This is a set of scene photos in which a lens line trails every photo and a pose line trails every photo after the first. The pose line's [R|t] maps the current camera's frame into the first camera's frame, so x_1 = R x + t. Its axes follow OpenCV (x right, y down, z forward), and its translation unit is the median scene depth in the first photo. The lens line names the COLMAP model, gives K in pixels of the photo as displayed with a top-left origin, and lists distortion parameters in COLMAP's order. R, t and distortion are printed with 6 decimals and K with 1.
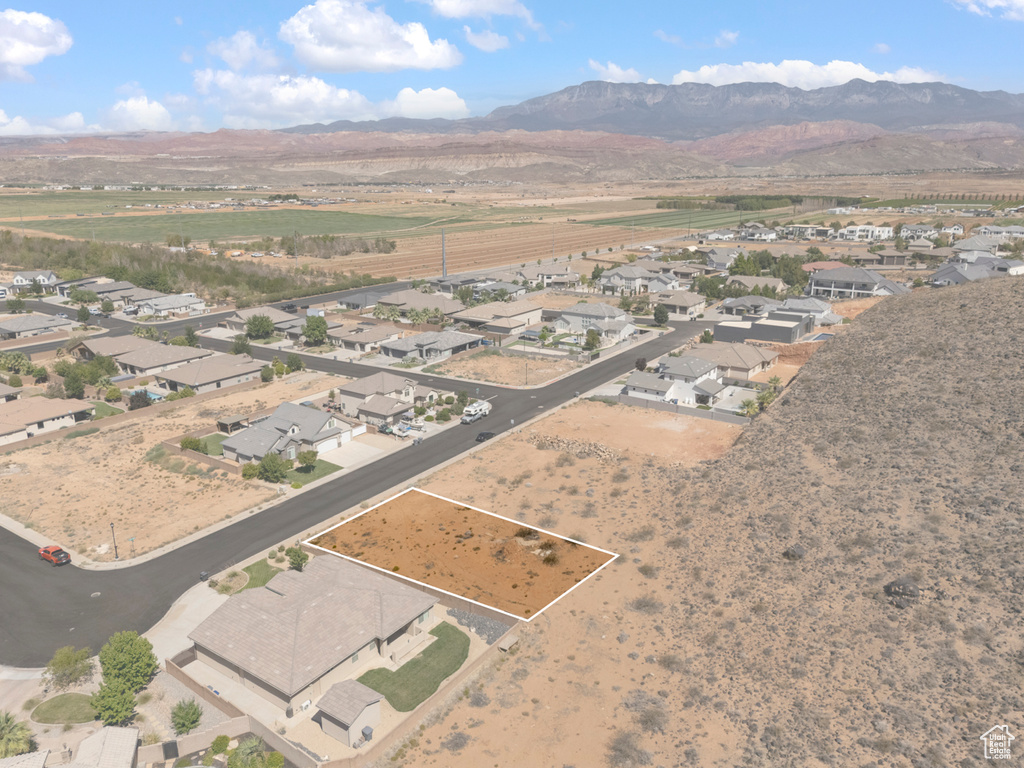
lens RADIAL K [[750.8, 0, 512.0], [0, 750.8, 384.0], [0, 0, 1]] dist [0.077319, -0.076293]
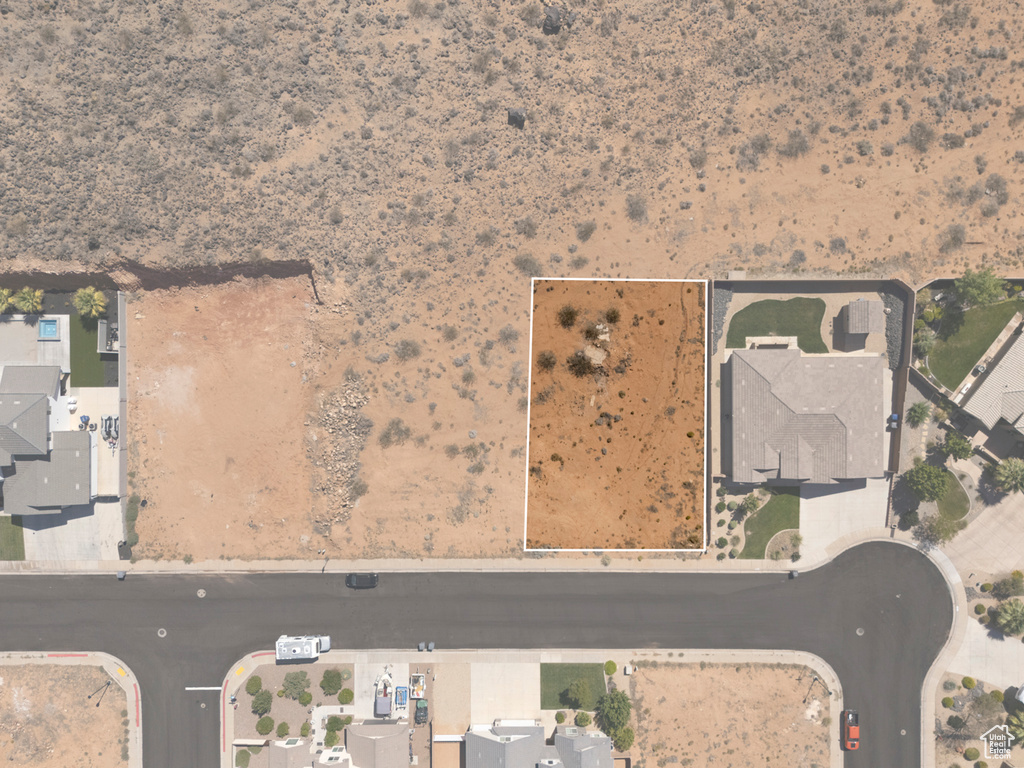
lens RADIAL K [[755.3, 0, 512.0], [0, 755.3, 384.0], [0, 0, 1]] dist [0.070212, -0.066814]
pose [[-0.574251, -0.818679, -0.000621, 0.038946], [0.233602, -0.164584, 0.958302, -0.601598], [-0.784644, 0.550161, 0.285757, 0.598298]]
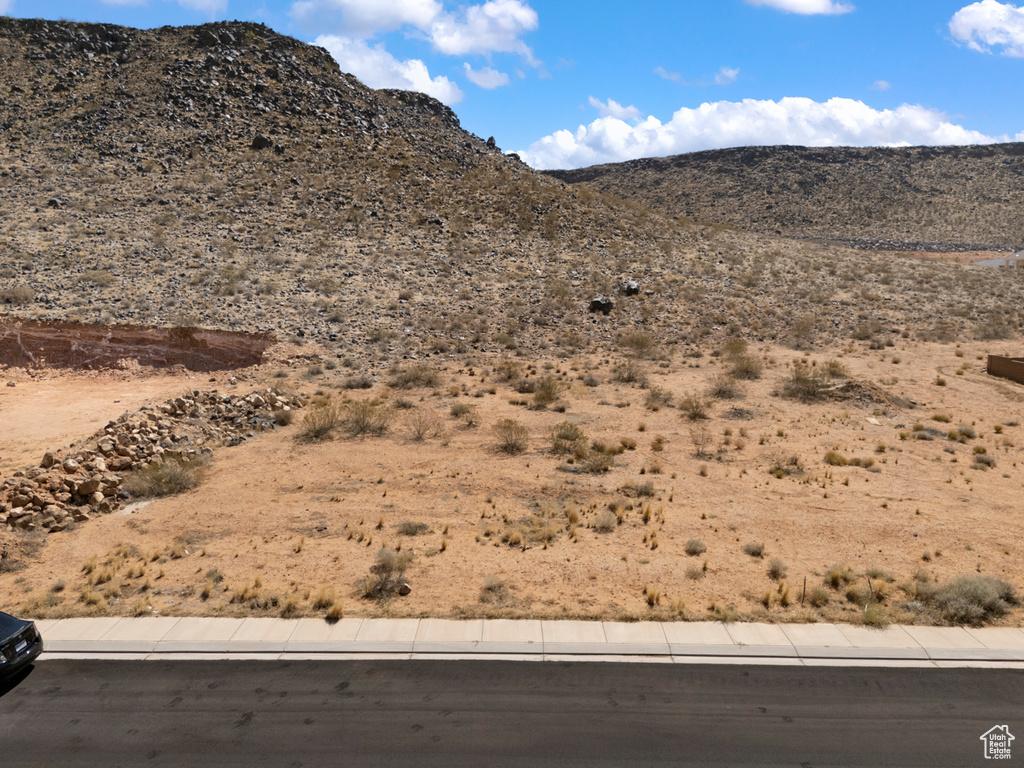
lens RADIAL K [[755.3, 0, 512.0], [0, 755.3, 384.0], [0, 0, 1]] dist [0.070212, -0.066814]
pose [[-0.569344, -0.115274, 0.813978, -0.185538], [0.230565, 0.927993, 0.292691, 0.018083], [-0.789106, 0.354317, -0.501769, 1.021721]]
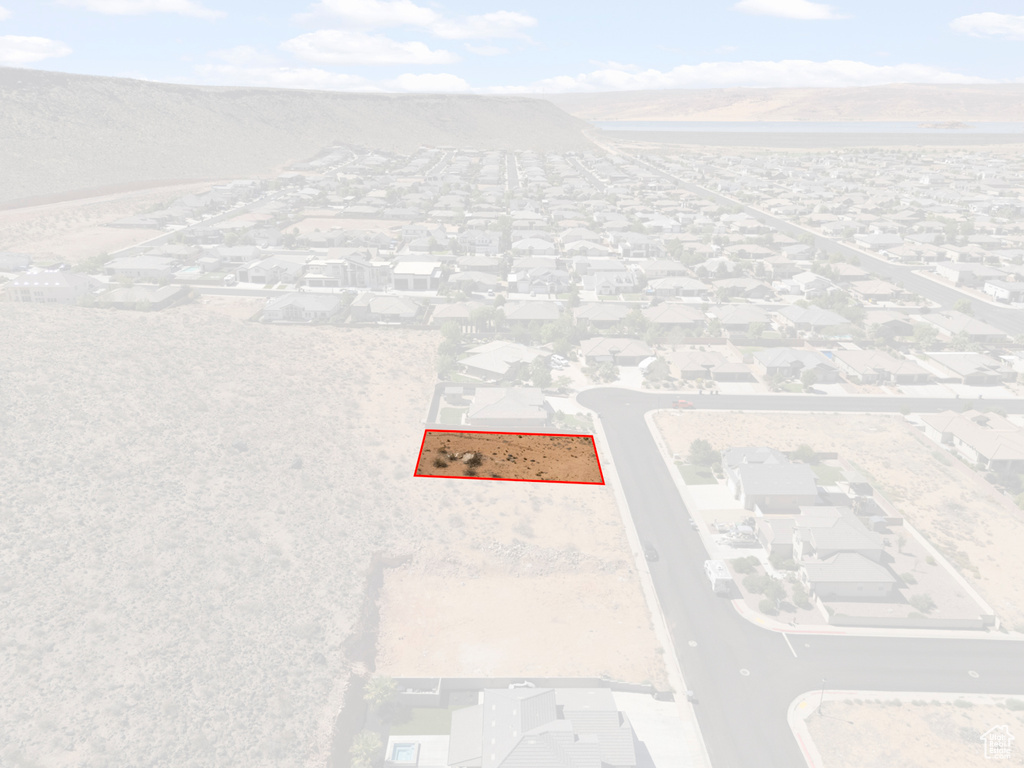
lens RADIAL K [[755.3, 0, 512.0], [0, 755.3, 384.0], [0, 0, 1]] dist [0.070212, -0.066814]
pose [[-0.812982, 0.190203, -0.550349, 0.560019], [-0.170577, 0.825890, 0.537410, -0.554253], [0.556744, 0.530782, -0.638989, 1.434338]]
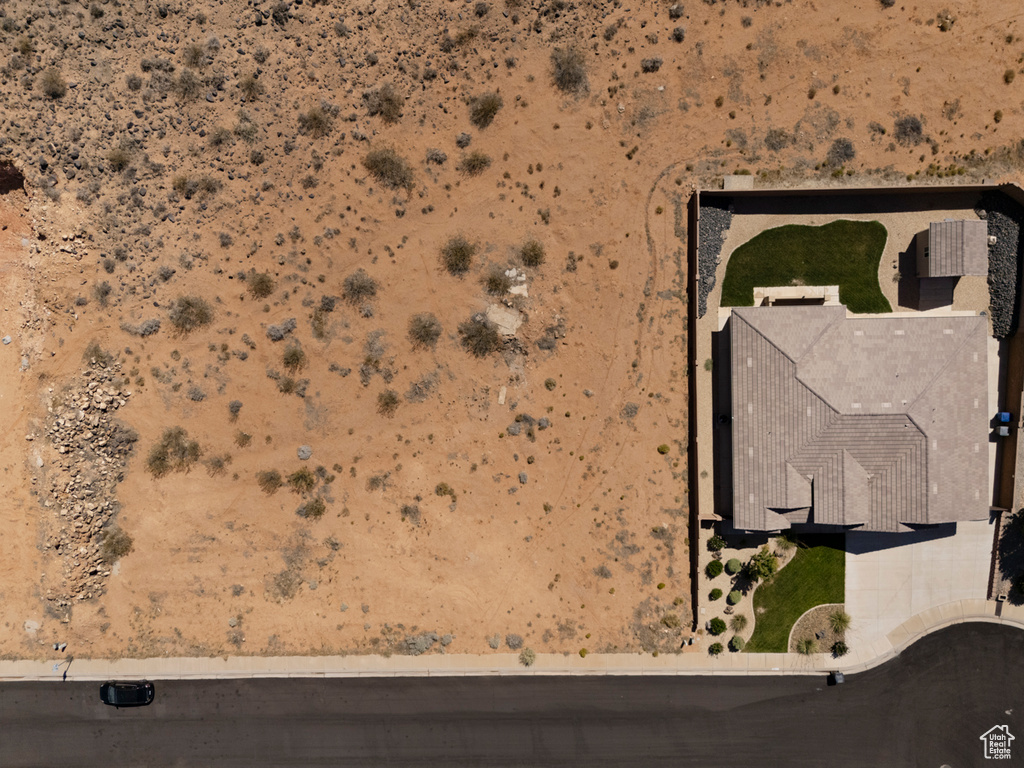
lens RADIAL K [[755.3, 0, 512.0], [0, 755.3, 384.0], [0, 0, 1]] dist [0.070212, -0.066814]
pose [[-0.582195, -0.813047, -0.001847, -0.019632], [0.242038, -0.175483, 0.954266, -0.290652], [-0.776187, 0.555122, 0.298953, 0.614771]]
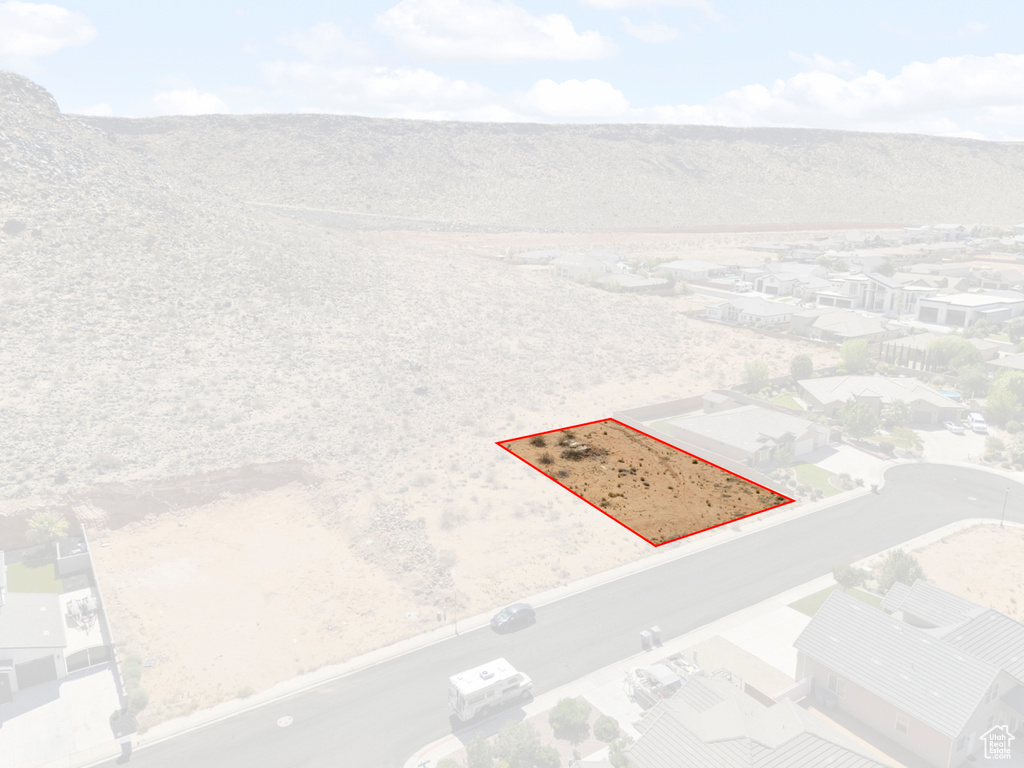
lens RADIAL K [[755.3, 0, 512.0], [0, 755.3, 384.0], [0, 0, 1]] dist [0.070212, -0.066814]
pose [[-0.929273, -0.094978, 0.356974, -0.209796], [0.100456, 0.864981, 0.491647, -0.328338], [-0.355471, 0.492735, -0.794262, 1.390981]]
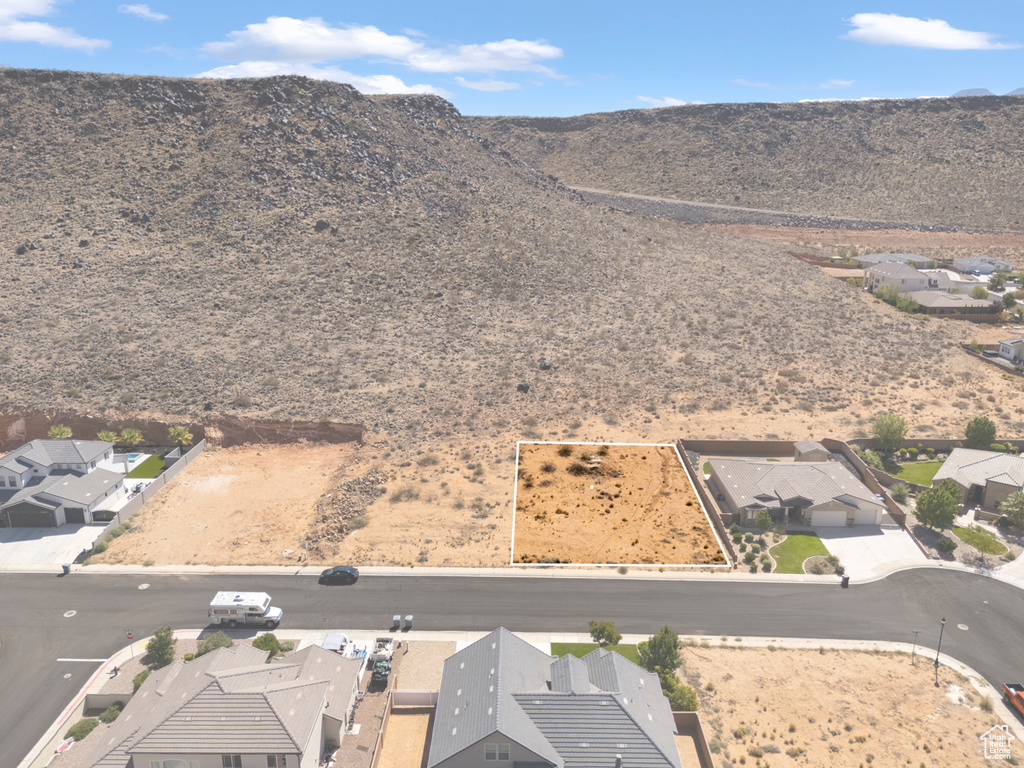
lens RADIAL K [[750.8, 0, 512.0], [0, 750.8, 384.0], [0, 0, 1]] dist [0.077319, -0.076293]
pose [[-0.557417, -0.229258, 0.797952, -0.610324], [0.233281, 0.879148, 0.415547, -0.313530], [-0.796785, 0.417780, -0.436570, 1.148550]]
